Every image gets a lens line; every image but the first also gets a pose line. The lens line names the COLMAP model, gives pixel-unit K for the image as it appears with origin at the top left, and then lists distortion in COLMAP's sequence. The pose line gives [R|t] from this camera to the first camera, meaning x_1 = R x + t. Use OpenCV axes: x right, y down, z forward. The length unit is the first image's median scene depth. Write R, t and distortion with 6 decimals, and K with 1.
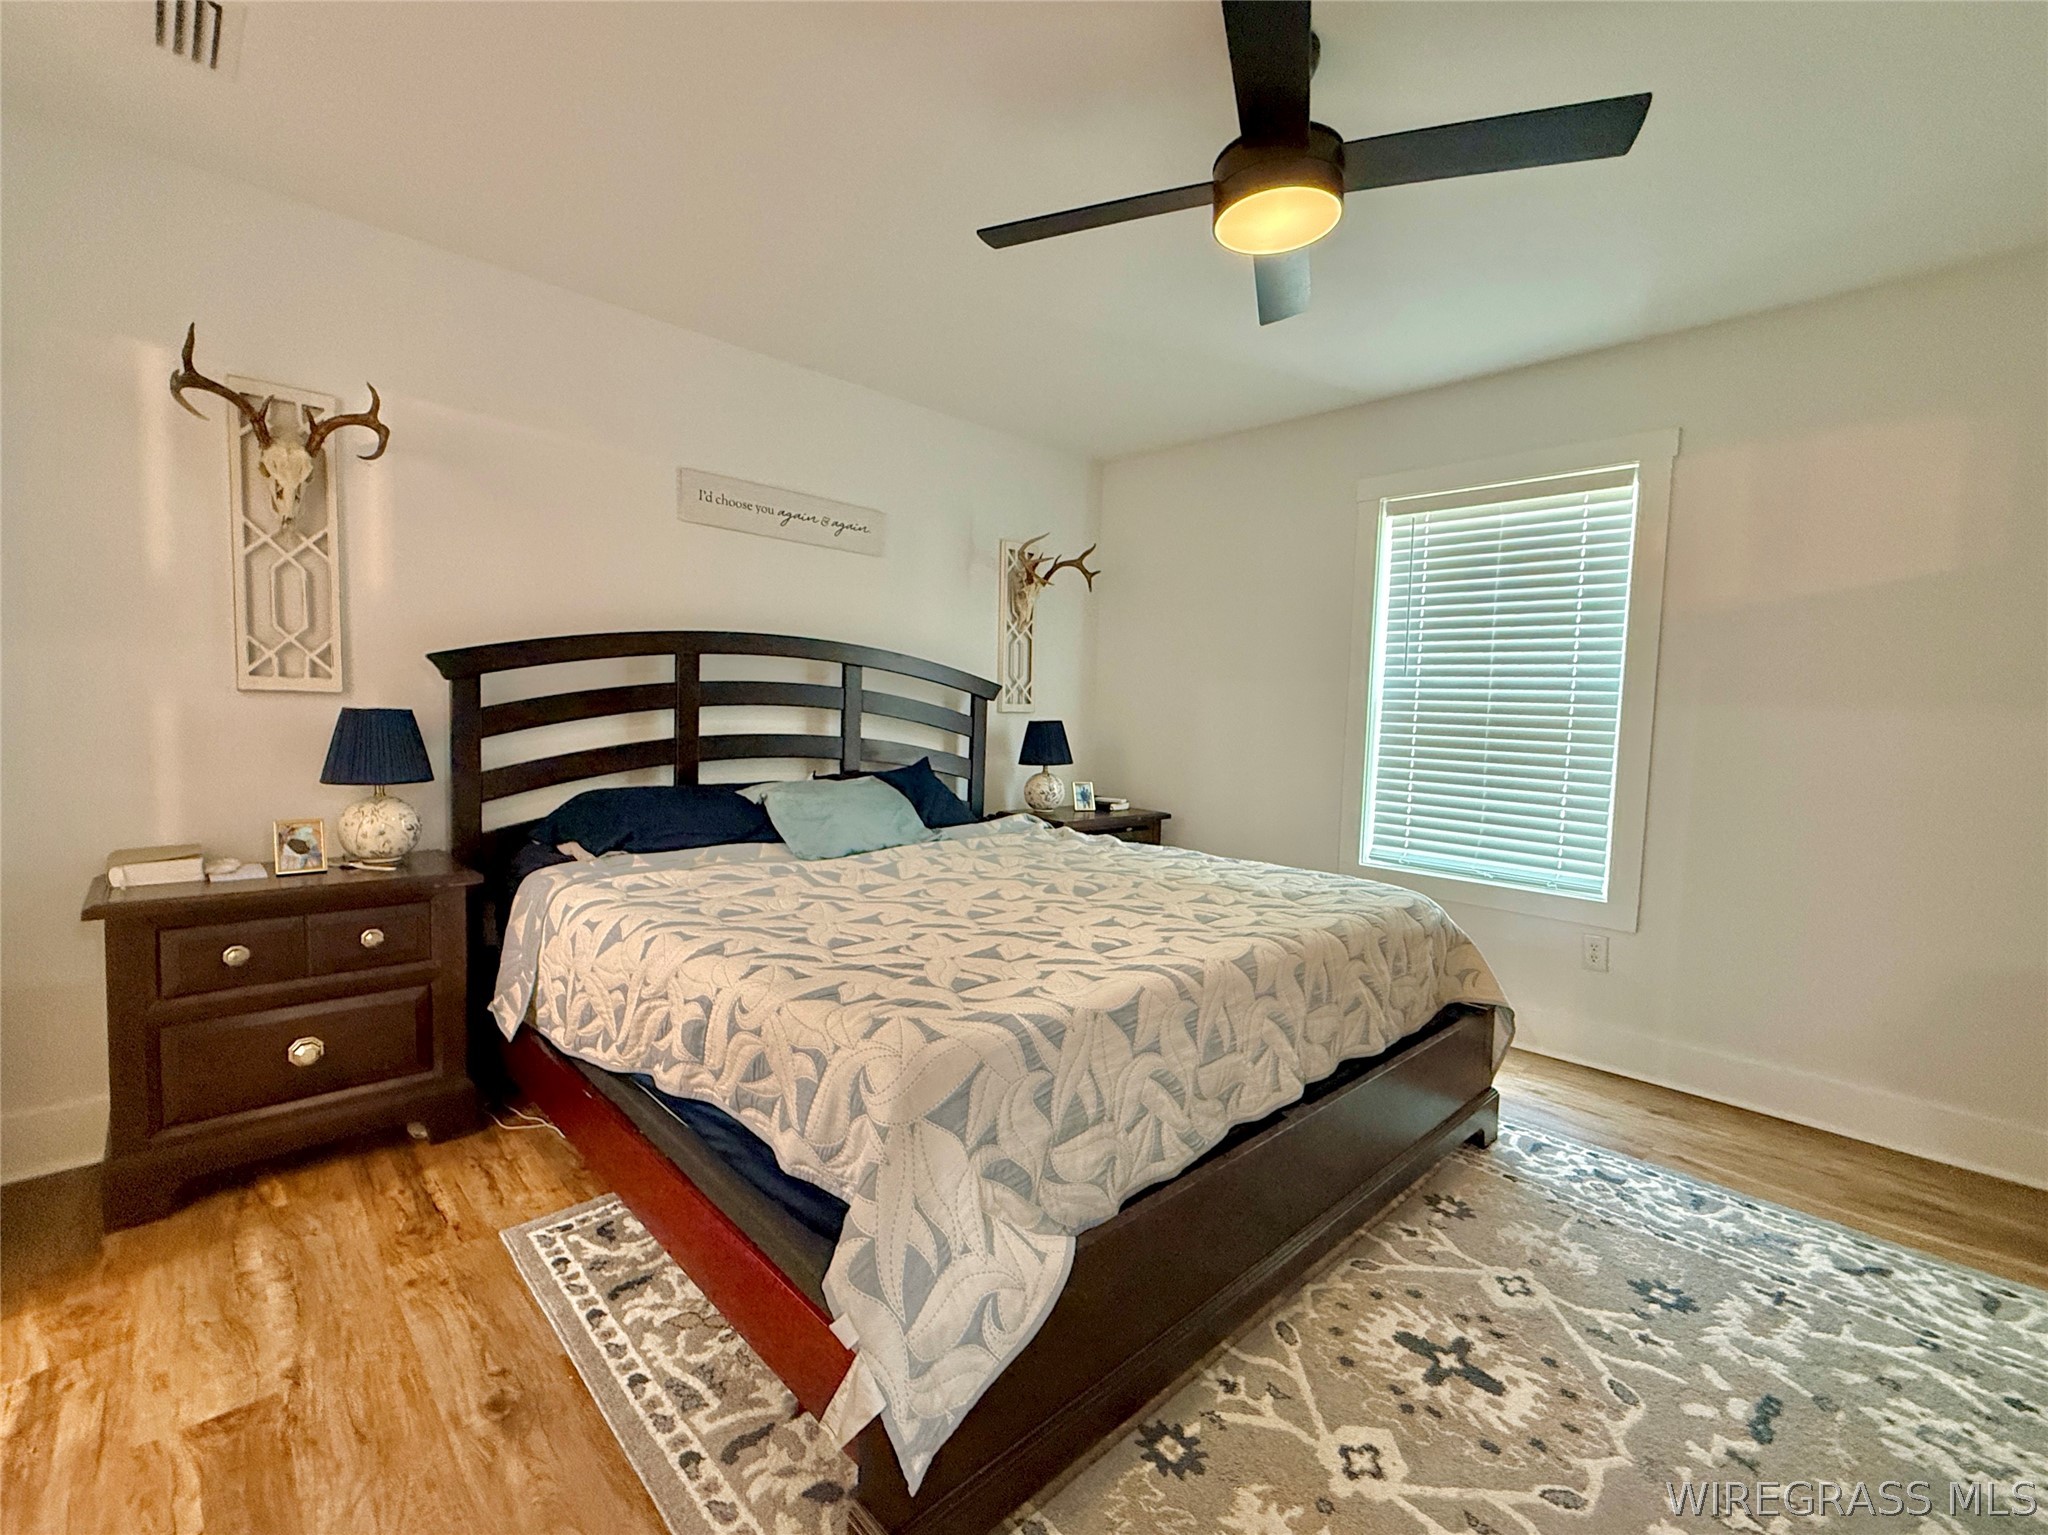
lens RADIAL K [[882.7, 0, 1024.0], [0, 882.7, 767.5], [0, 0, 1]] dist [0.001703, 0.000345]
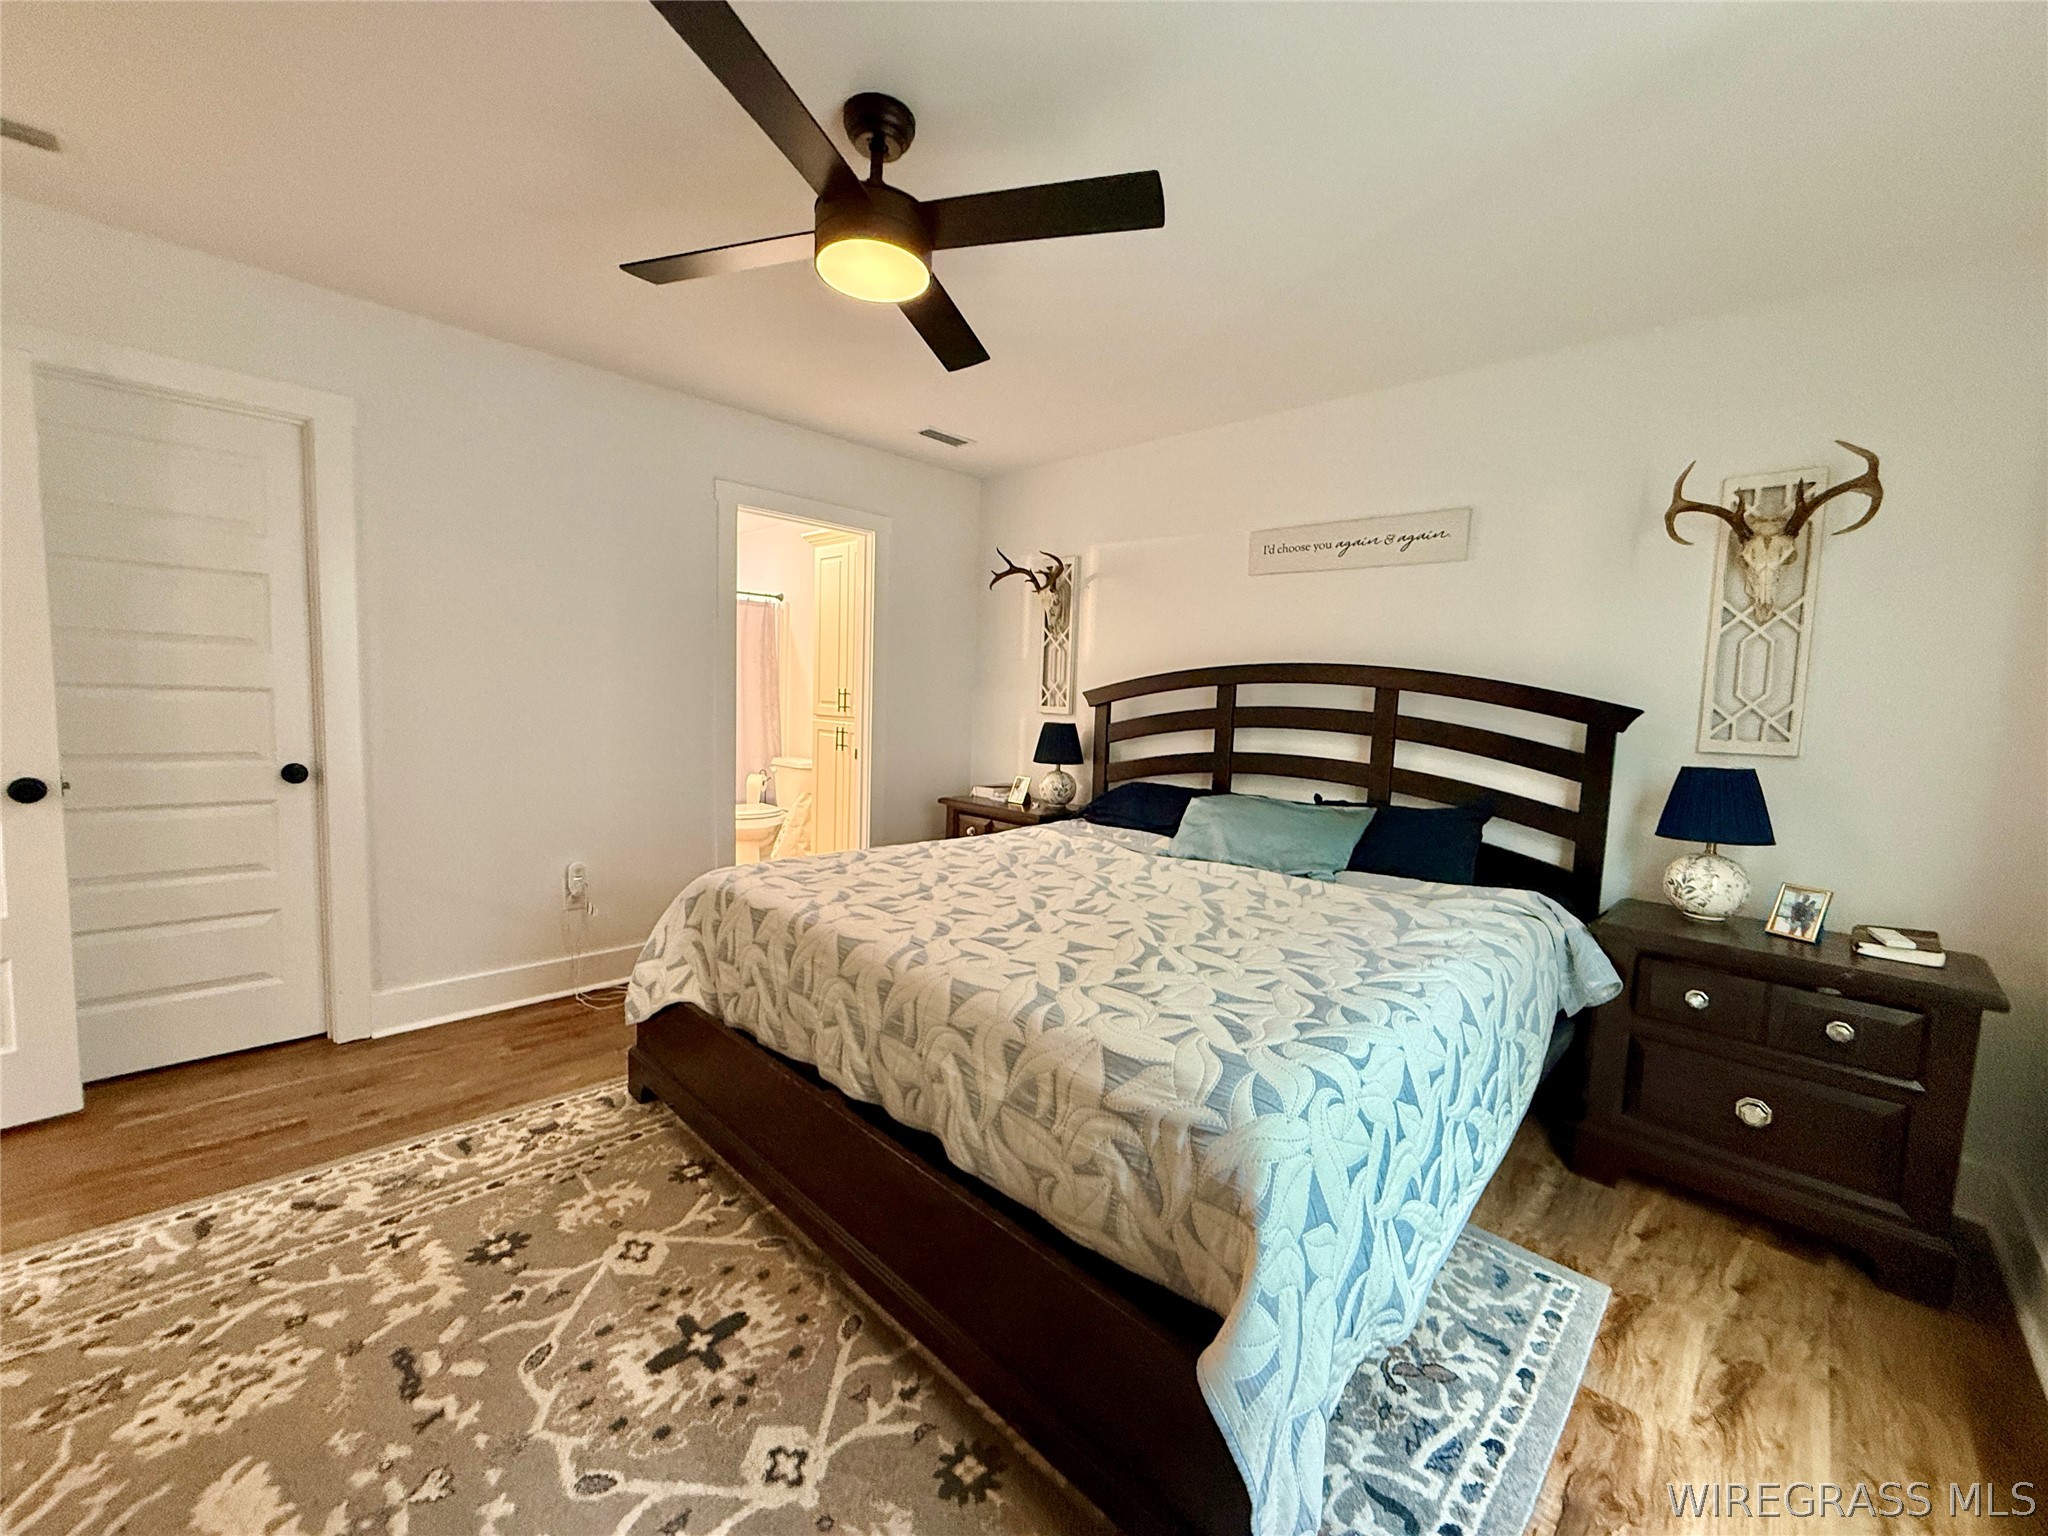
lens RADIAL K [[814.6, 0, 1019.5], [0, 814.6, 767.9], [0, 0, 1]] dist [0.000790, 0.000120]
pose [[0.028602, 0.059425, -0.997823, 1.394618], [-0.102121, 0.993182, 0.056222, -0.088461], [0.994361, 0.100290, 0.034476, 1.262803]]
